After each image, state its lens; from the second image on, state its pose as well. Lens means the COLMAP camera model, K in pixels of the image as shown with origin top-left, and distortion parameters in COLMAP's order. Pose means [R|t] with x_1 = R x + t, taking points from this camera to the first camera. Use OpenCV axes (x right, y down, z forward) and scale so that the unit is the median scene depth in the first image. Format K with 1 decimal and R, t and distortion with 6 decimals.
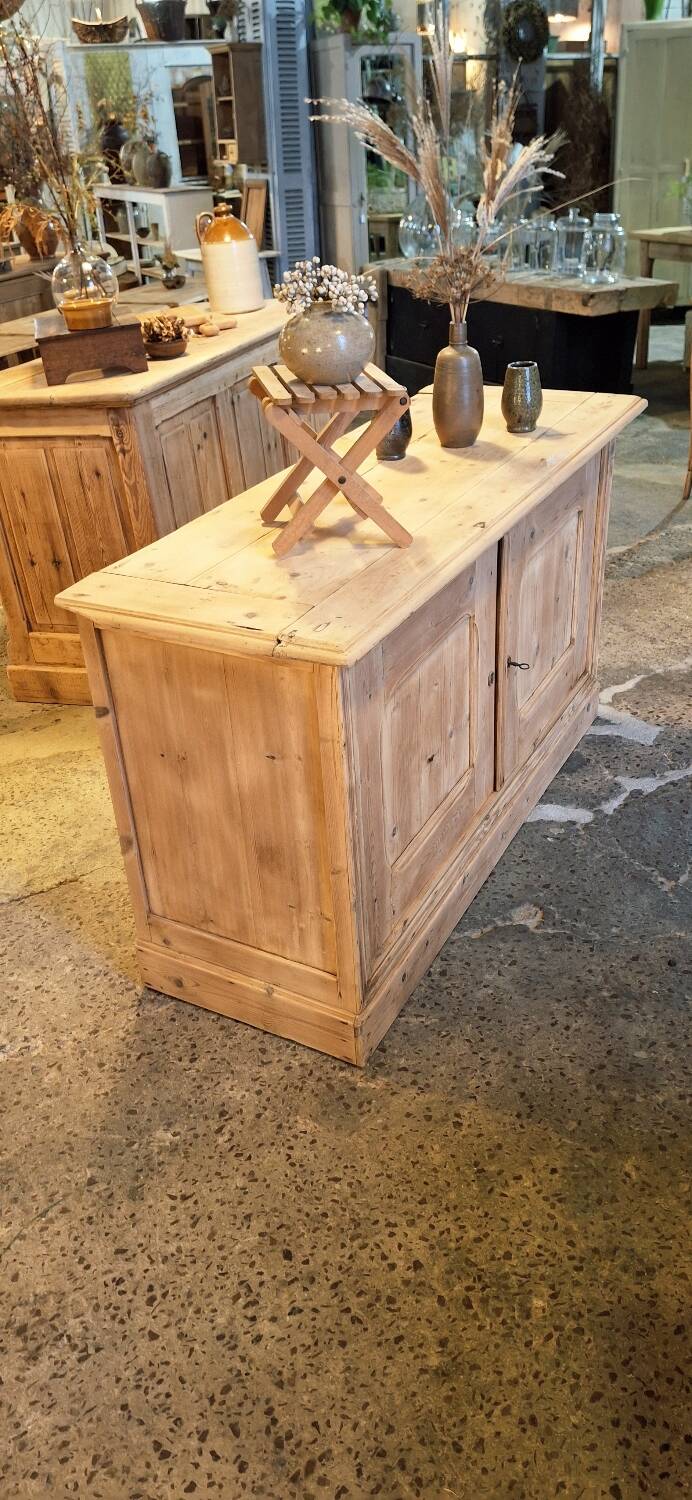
lens RADIAL K [[1098.3, 0, 342.4], [0, 1098.3, 729.6], [0, 0, 1]] dist [0.080003, -0.152008]
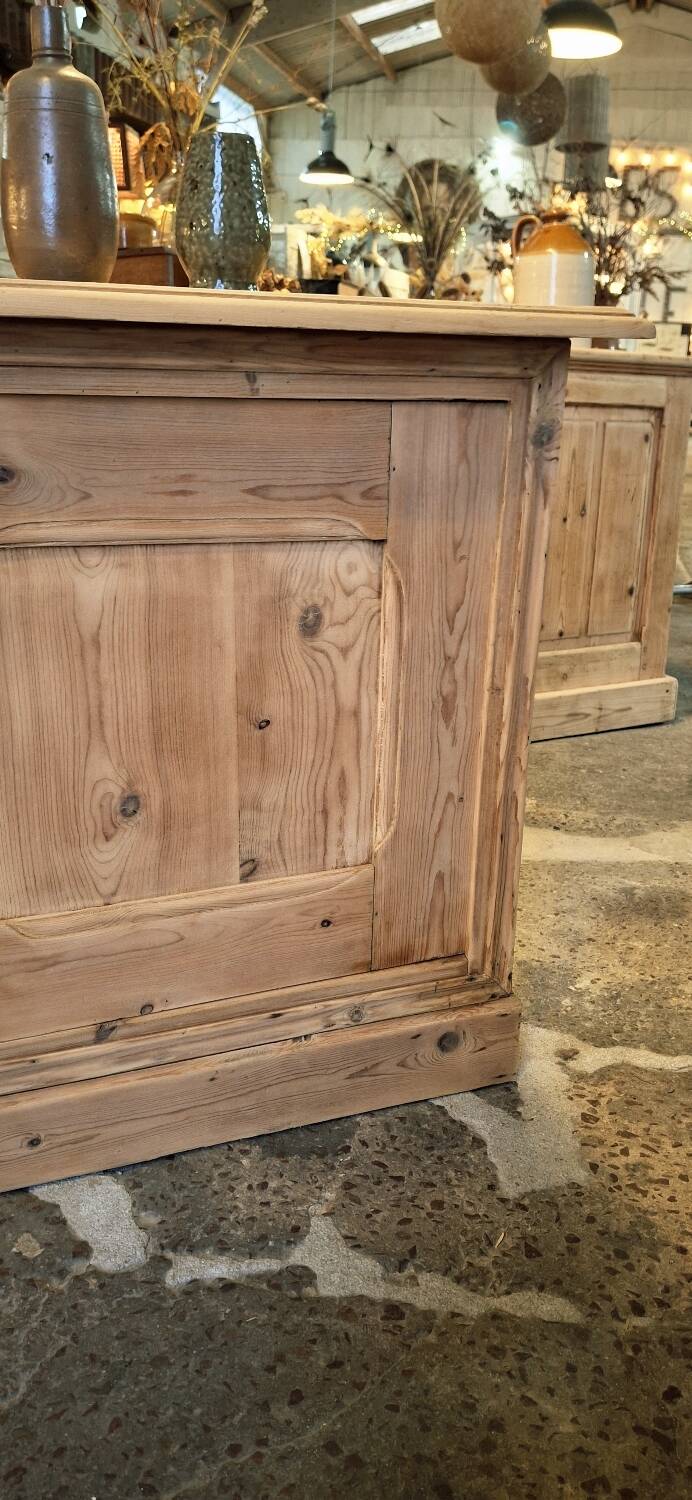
lens RADIAL K [[1098.3, 0, 359.2], [0, 1098.3, 751.0], [0, 0, 1]] dist [0.080003, -0.152008]
pose [[0.758865, 0.284108, -0.586009, 0.560092], [-0.385322, 0.921298, -0.052320, -0.119706], [0.525024, 0.265506, 0.808614, 0.808617]]
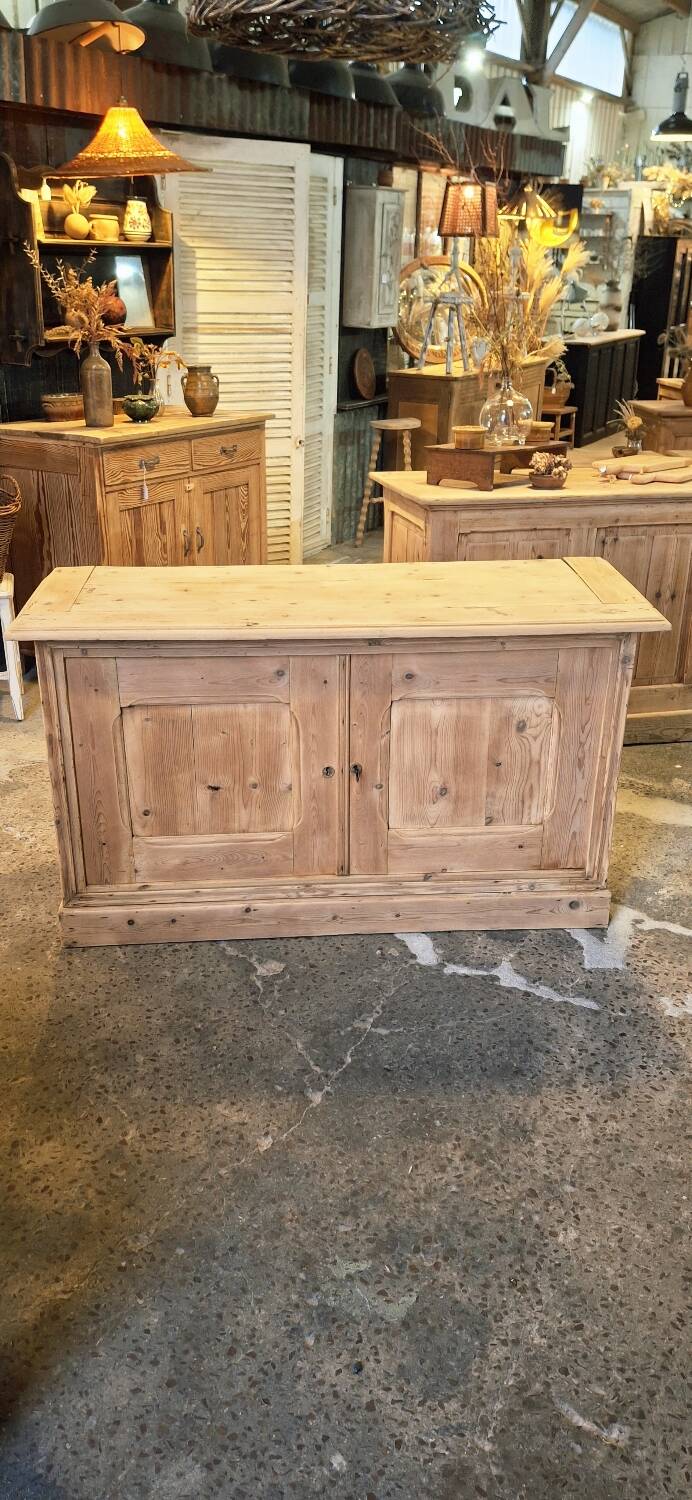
lens RADIAL K [[1098.3, 0, 349.6], [0, 1098.3, 728.6], [0, 0, 1]] dist [0.080003, -0.152008]
pose [[0.535191, 0.390996, -0.748794, 1.052833], [-0.451675, 0.881527, 0.137476, -0.270350], [0.713835, 0.264636, 0.648388, 0.251293]]
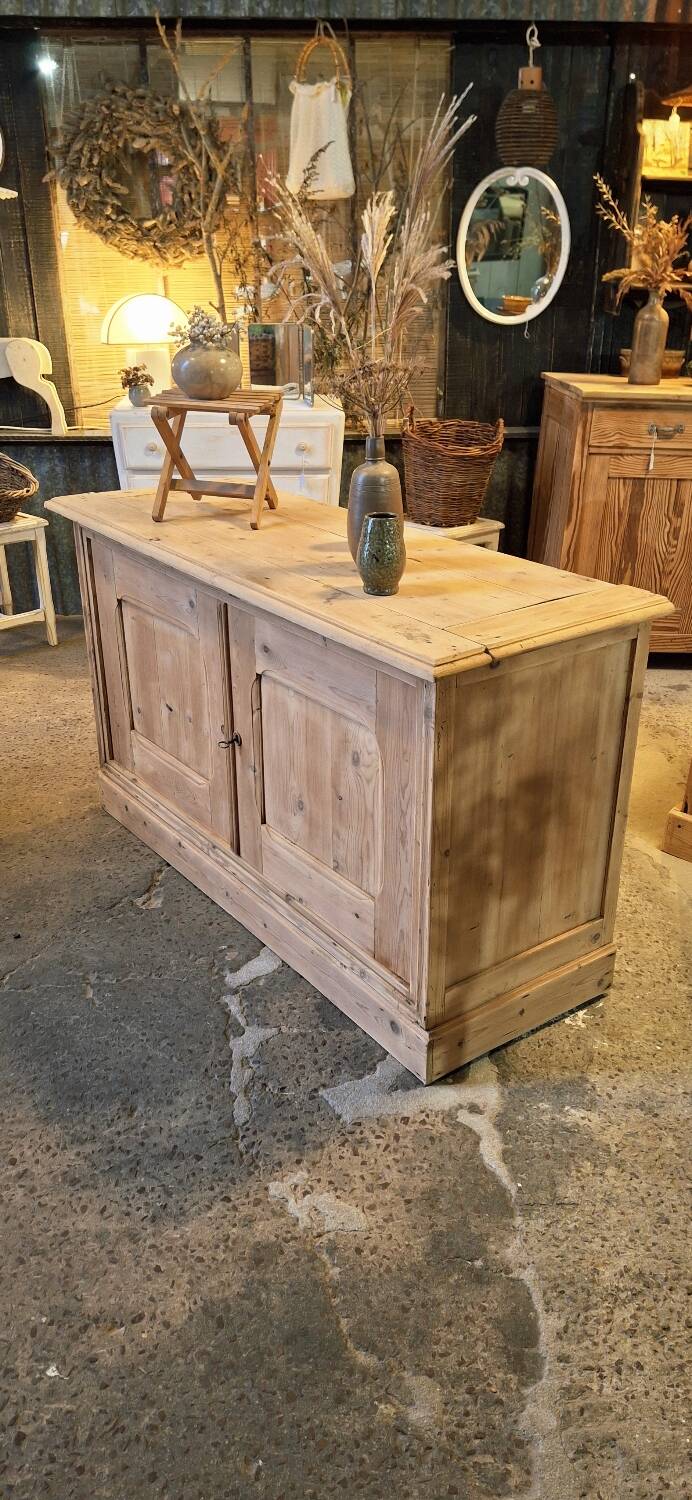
lens RADIAL K [[1098.3, 0, 352.7], [0, 1098.3, 747.4], [0, 0, 1]] dist [0.080003, -0.152008]
pose [[-0.417485, 0.429893, -0.800561, 0.978223], [-0.430671, 0.682167, 0.590907, -0.744211], [0.800143, 0.591473, -0.099652, 1.263983]]
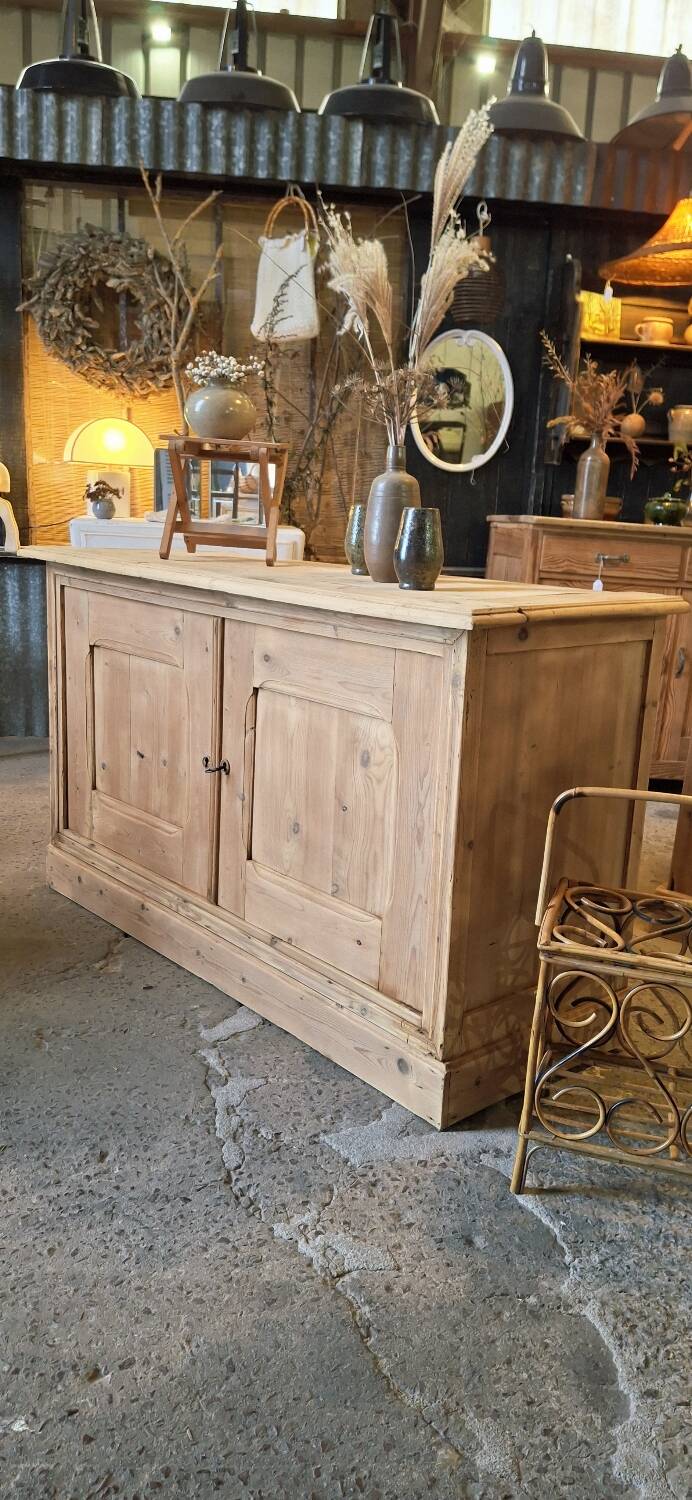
lens RADIAL K [[1098.3, 0, 359.6], [0, 1098.3, 732.0], [0, 0, 1]] dist [0.080003, -0.152008]
pose [[-0.342036, 0.238554, -0.908902, 1.023755], [-0.487837, 0.781605, 0.388726, -0.542552], [0.803135, 0.576355, -0.150962, 1.295005]]
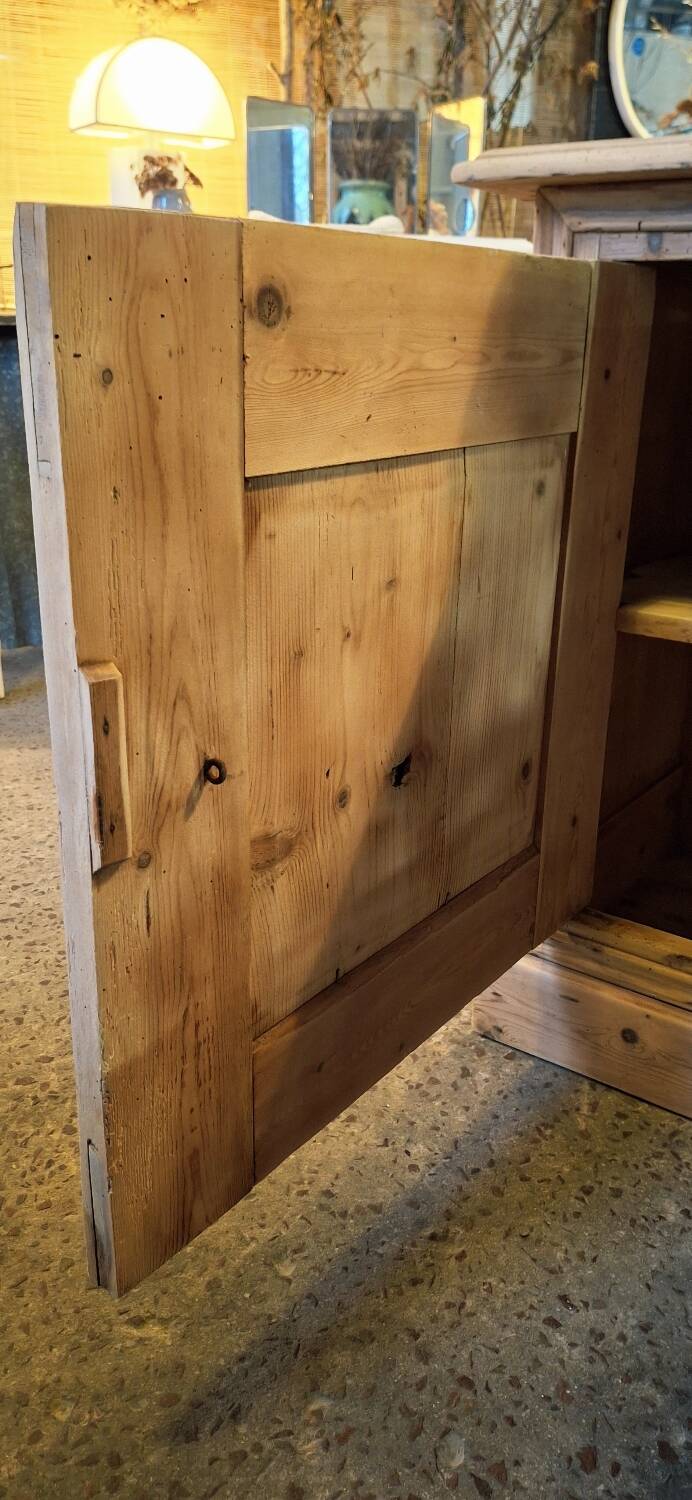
lens RADIAL K [[1128.2, 0, 364.3], [0, 1128.2, 741.1], [0, 0, 1]] dist [0.034980, -0.083818]
pose [[-0.122473, 0.399944, -0.908320, 0.477424], [-0.495104, 0.768576, 0.405170, -0.034217], [0.860159, 0.499335, 0.103884, 0.732596]]
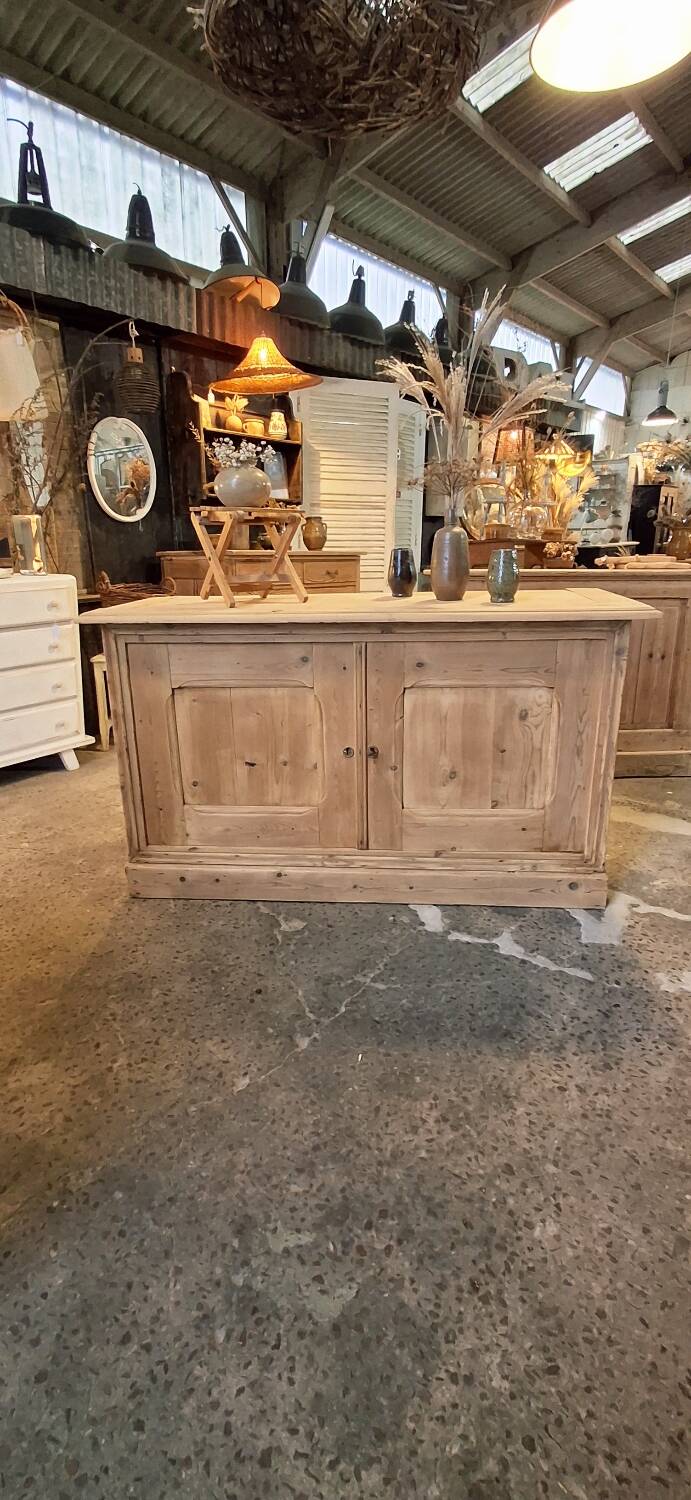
lens RADIAL K [[682.0, 0, 346.4], [0, 682.0, 738.9], [0, 0, 1]] dist [-0.006065, 0.006793]
pose [[0.404111, 0.313318, -0.859375, 0.880414], [-0.459707, 0.881803, 0.105323, -0.153230], [0.790799, 0.352498, 0.500381, 0.599447]]
